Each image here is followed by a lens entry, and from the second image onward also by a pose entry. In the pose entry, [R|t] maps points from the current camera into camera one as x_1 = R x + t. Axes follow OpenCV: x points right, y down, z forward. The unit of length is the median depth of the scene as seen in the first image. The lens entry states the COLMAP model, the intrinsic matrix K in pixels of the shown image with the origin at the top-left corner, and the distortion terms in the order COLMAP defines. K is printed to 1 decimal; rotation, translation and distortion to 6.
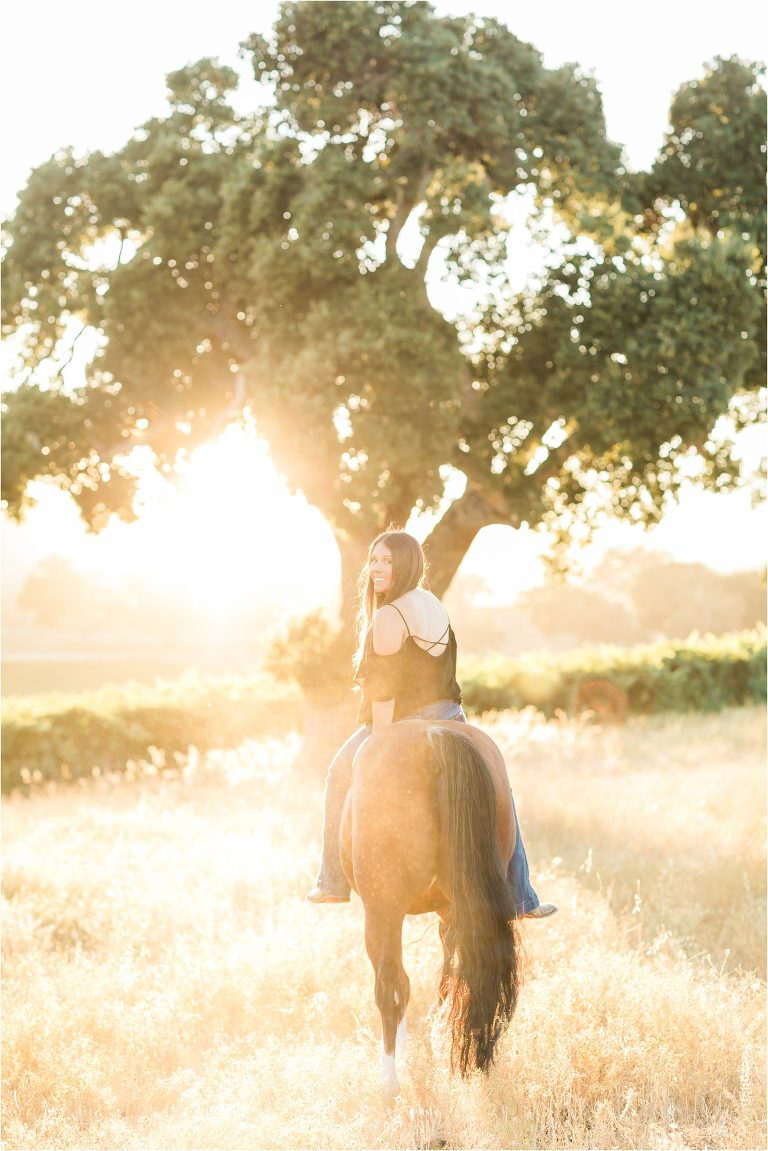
lens RADIAL K [[2795.8, 0, 366.6], [0, 2795.8, 624.7], [0, 0, 1]] dist [0.001118, 0.000000]
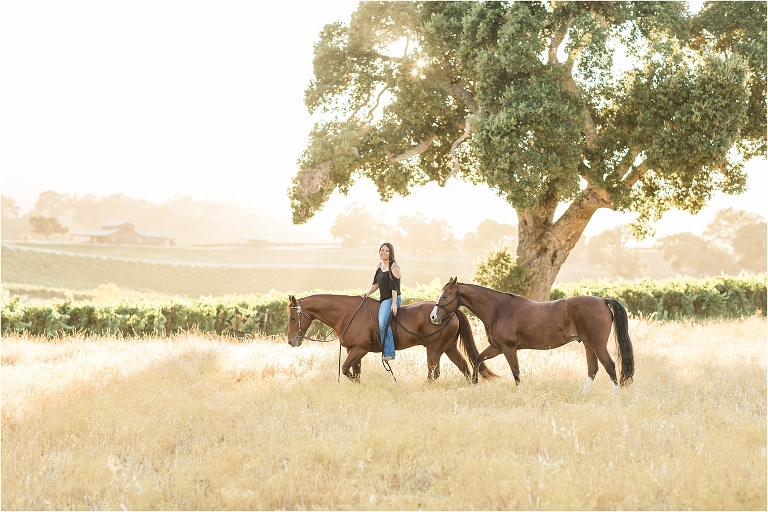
lens RADIAL K [[1865.5, 0, 340.3], [0, 1865.5, 287.5], [0, 0, 1]] dist [0.001118, 0.000000]
pose [[0.991720, 0.046857, -0.119568, 0.024048], [-0.044210, 0.998717, 0.024701, -0.005639], [0.120572, -0.019211, 0.992519, -0.237570]]
